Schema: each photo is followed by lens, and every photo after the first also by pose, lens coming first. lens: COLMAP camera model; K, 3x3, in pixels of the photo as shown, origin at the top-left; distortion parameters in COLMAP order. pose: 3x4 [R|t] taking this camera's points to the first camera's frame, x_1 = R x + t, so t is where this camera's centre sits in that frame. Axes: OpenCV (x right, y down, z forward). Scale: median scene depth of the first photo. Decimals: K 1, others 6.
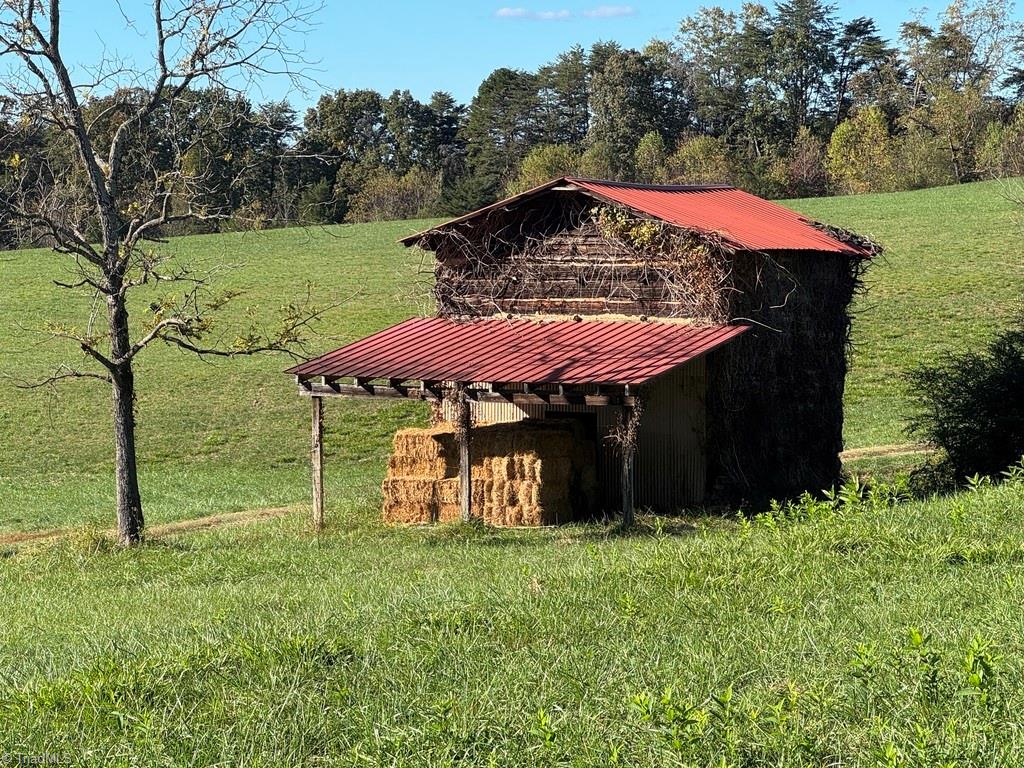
lens RADIAL K [[2591.1, 0, 513.9], [0, 2591.1, 383.1], [0, 0, 1]] dist [0.229660, 0.000000]
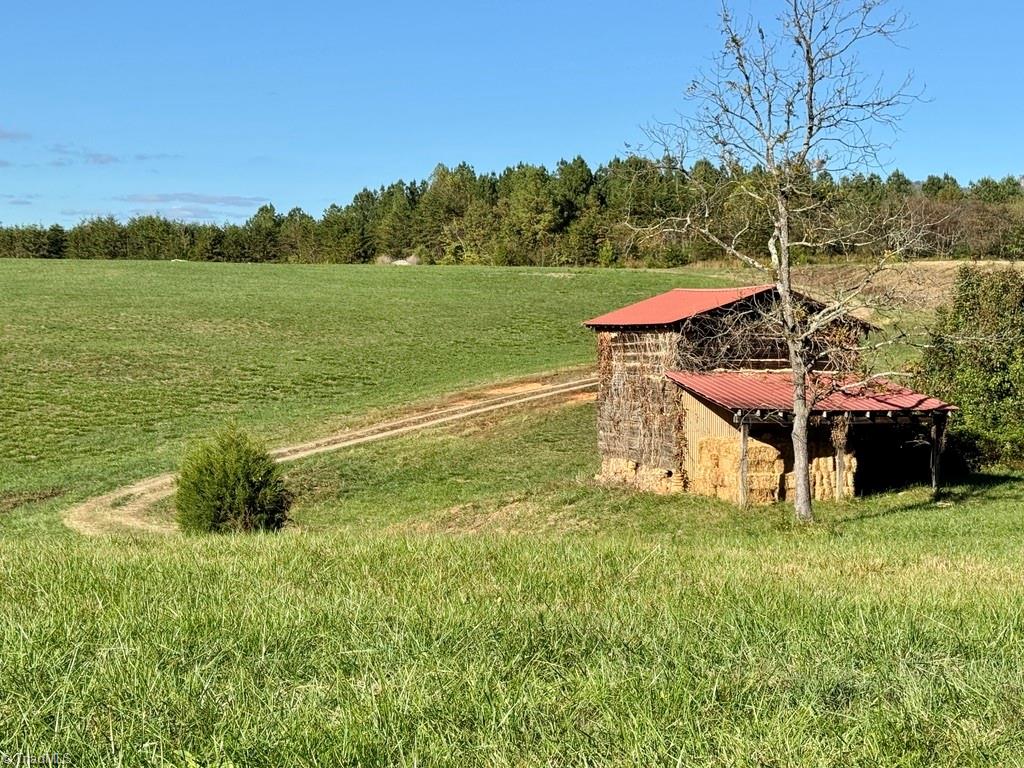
lens RADIAL K [[1775.0, 0, 513.9], [0, 1775.0, 378.0], [0, 0, 1]] dist [0.146734, 0.000000]
pose [[0.673110, -0.006409, 0.739514, -0.955149], [0.023678, 0.999637, -0.012889, -0.011011], [-0.739163, 0.026186, 0.673017, 0.397212]]
